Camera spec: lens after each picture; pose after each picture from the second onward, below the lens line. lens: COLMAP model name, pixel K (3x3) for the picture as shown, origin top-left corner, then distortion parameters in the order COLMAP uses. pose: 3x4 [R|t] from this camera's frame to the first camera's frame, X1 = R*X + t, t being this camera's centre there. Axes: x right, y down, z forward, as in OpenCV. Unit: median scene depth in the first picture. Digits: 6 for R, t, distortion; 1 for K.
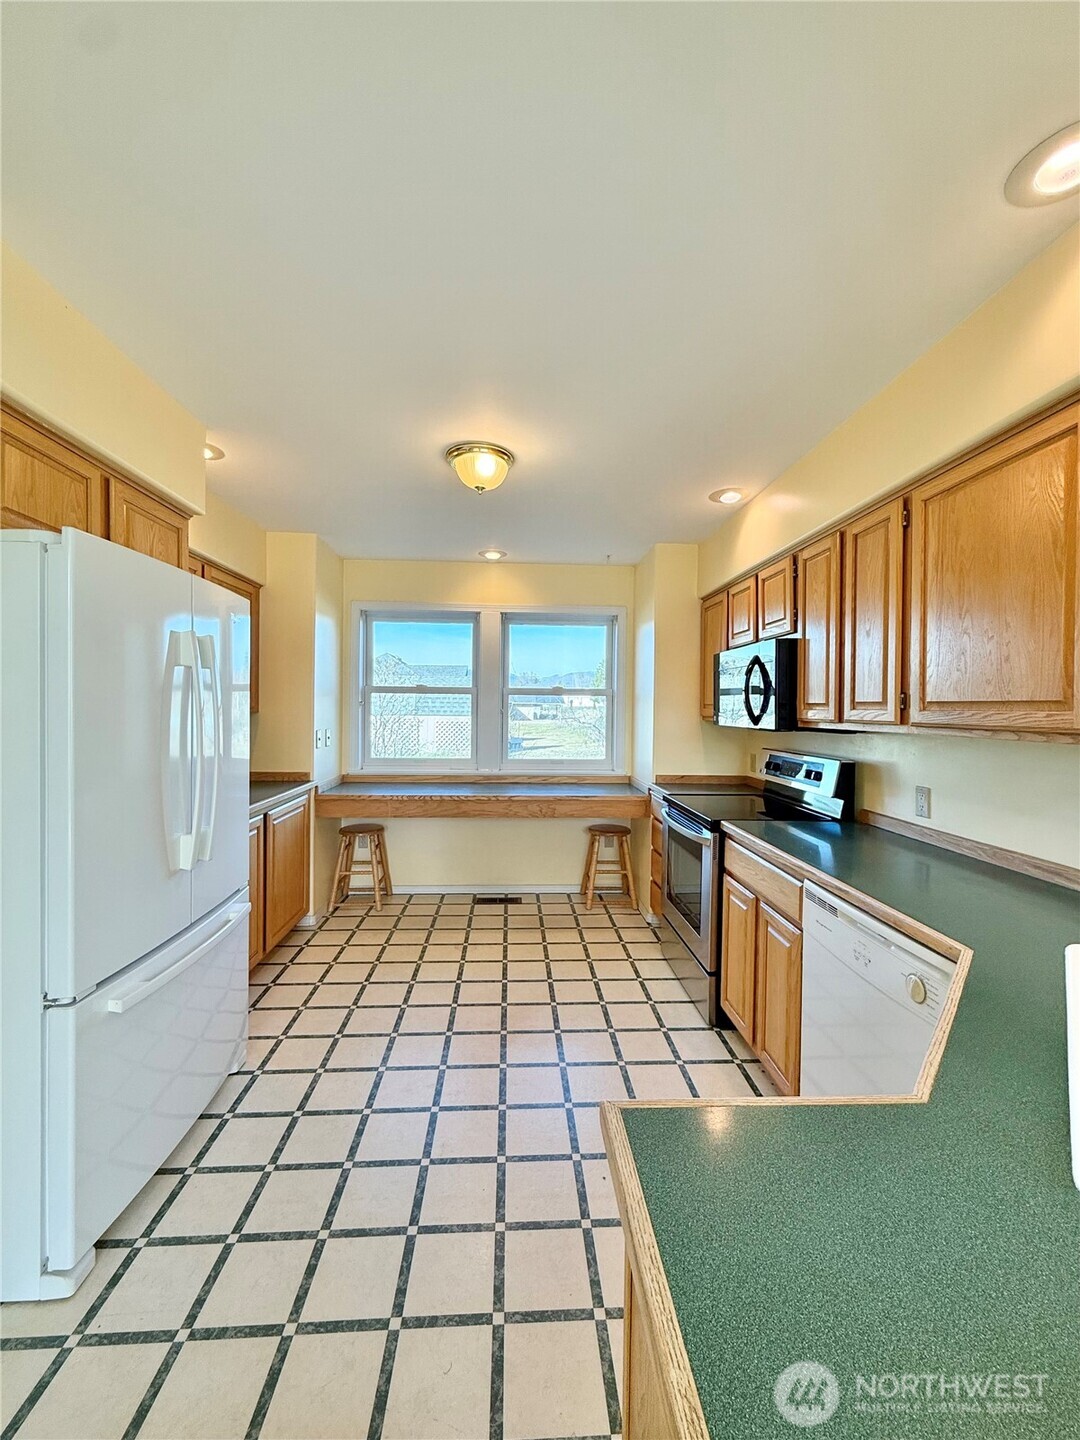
lens RADIAL K [[574.2, 0, 540.7], [0, 574.2, 715.8], [0, 0, 1]] dist [-0.001196, 0.000706]
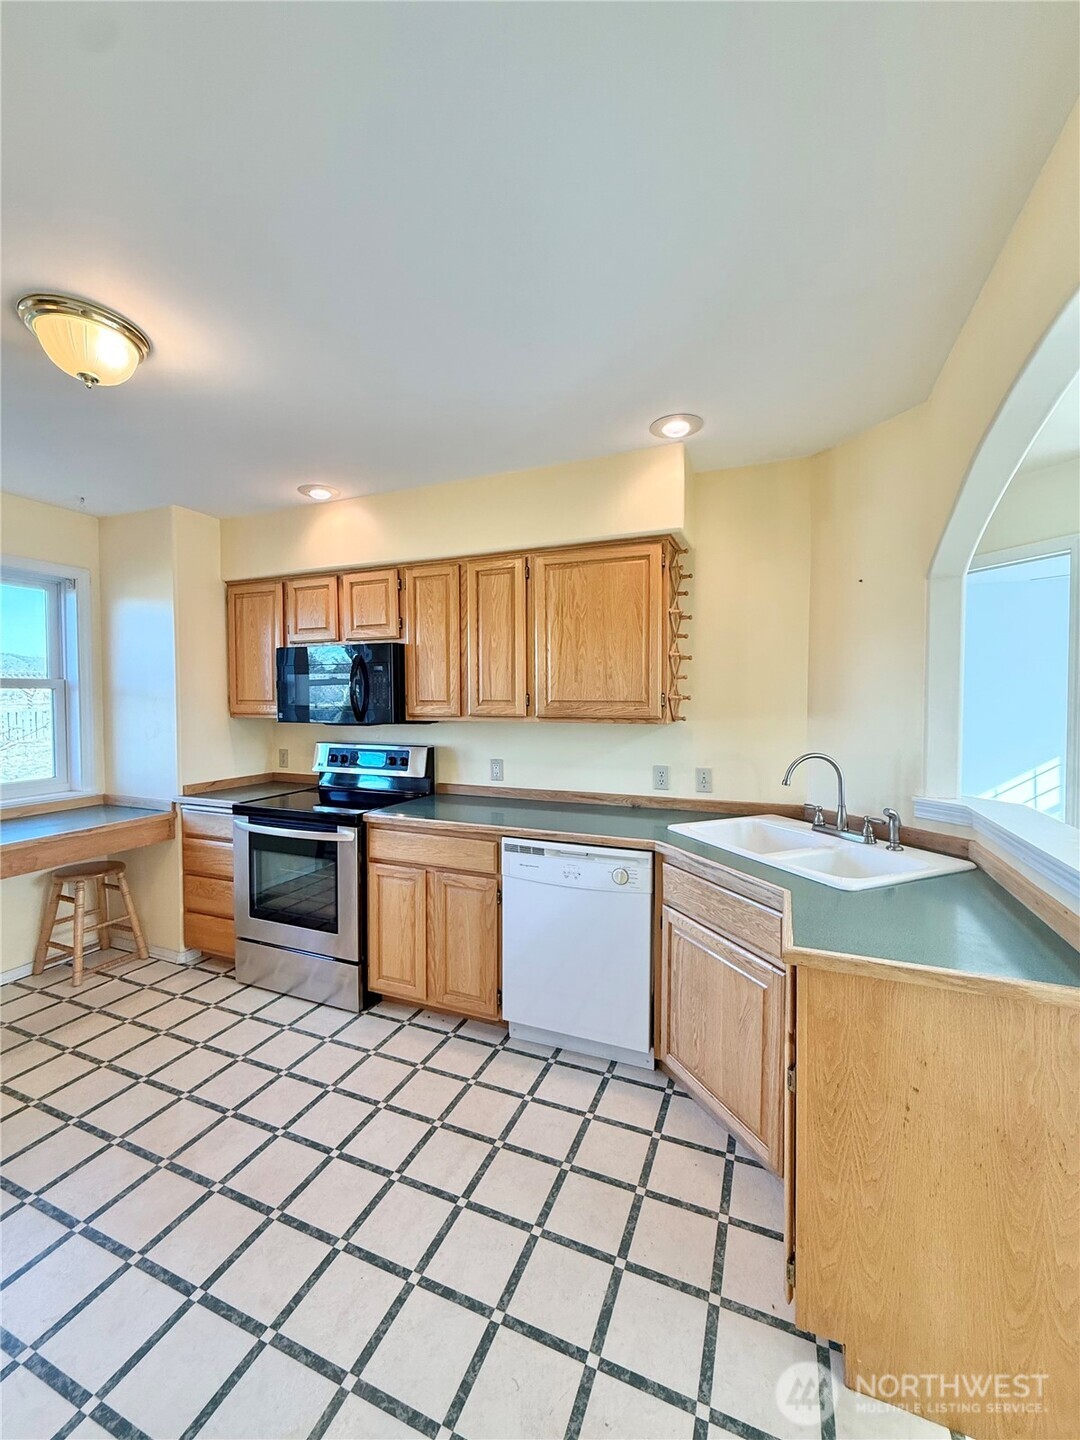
lens RADIAL K [[574.2, 0, 540.7], [0, 574.2, 715.8], [0, 0, 1]] dist [-0.001196, 0.000706]
pose [[0.433757, -0.041818, 0.900059, -0.464220], [0.019615, 0.999124, 0.036968, -0.027305], [-0.900817, 0.001619, 0.434197, 0.246630]]
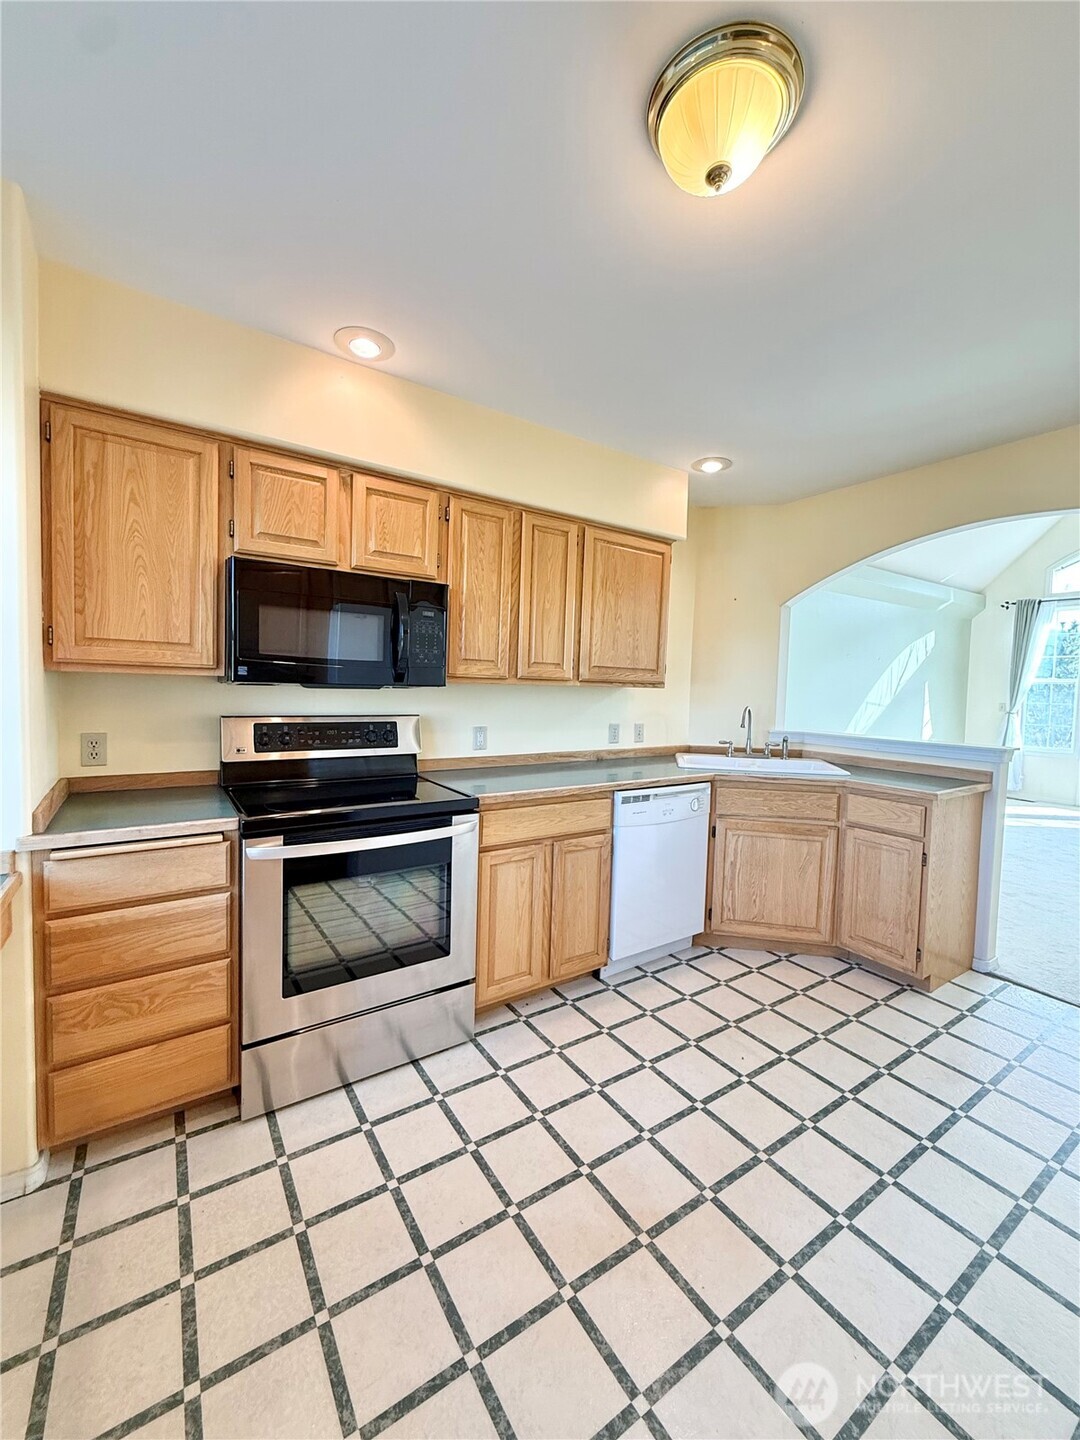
lens RADIAL K [[574.2, 0, 540.7], [0, 574.2, 715.8], [0, 0, 1]] dist [-0.001196, 0.000706]
pose [[-0.507292, -0.074499, 0.858548, -0.438135], [-0.023605, 0.997084, 0.072572, 0.001361], [-0.861451, 0.016550, -0.507572, 1.304454]]
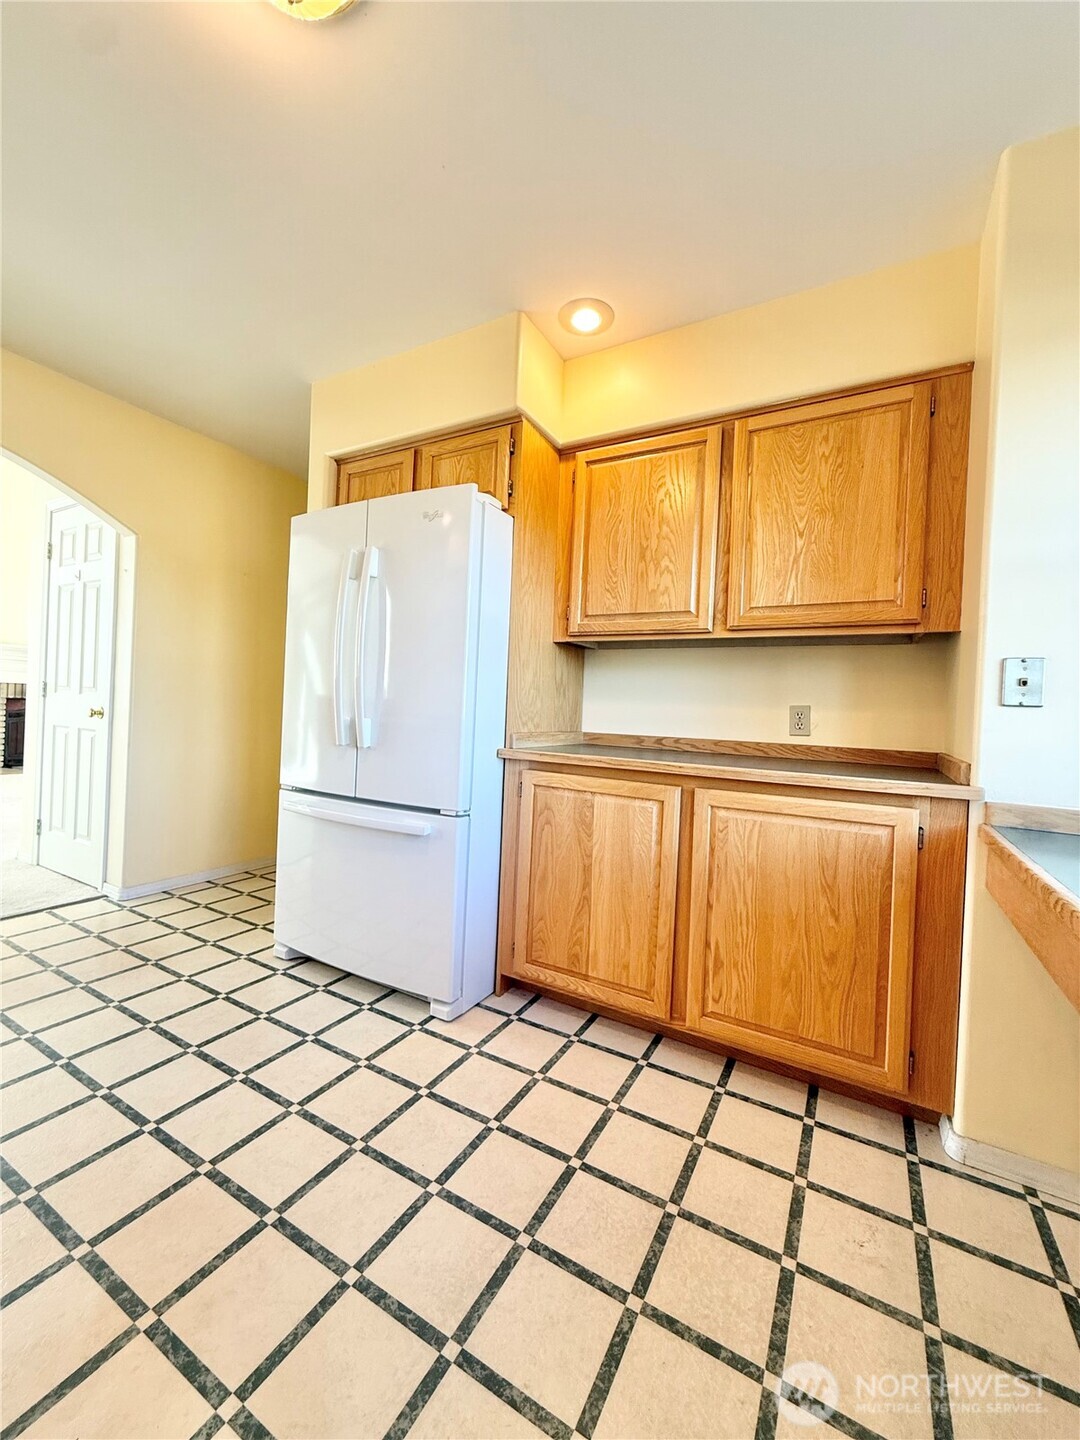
lens RADIAL K [[574.2, 0, 540.7], [0, 574.2, 715.8], [0, 0, 1]] dist [-0.001196, 0.000706]
pose [[-0.538032, -0.028810, -0.842432, 0.126700], [-0.063782, 0.997942, 0.006607, 0.114988], [0.840508, 0.057287, -0.538762, 1.351101]]
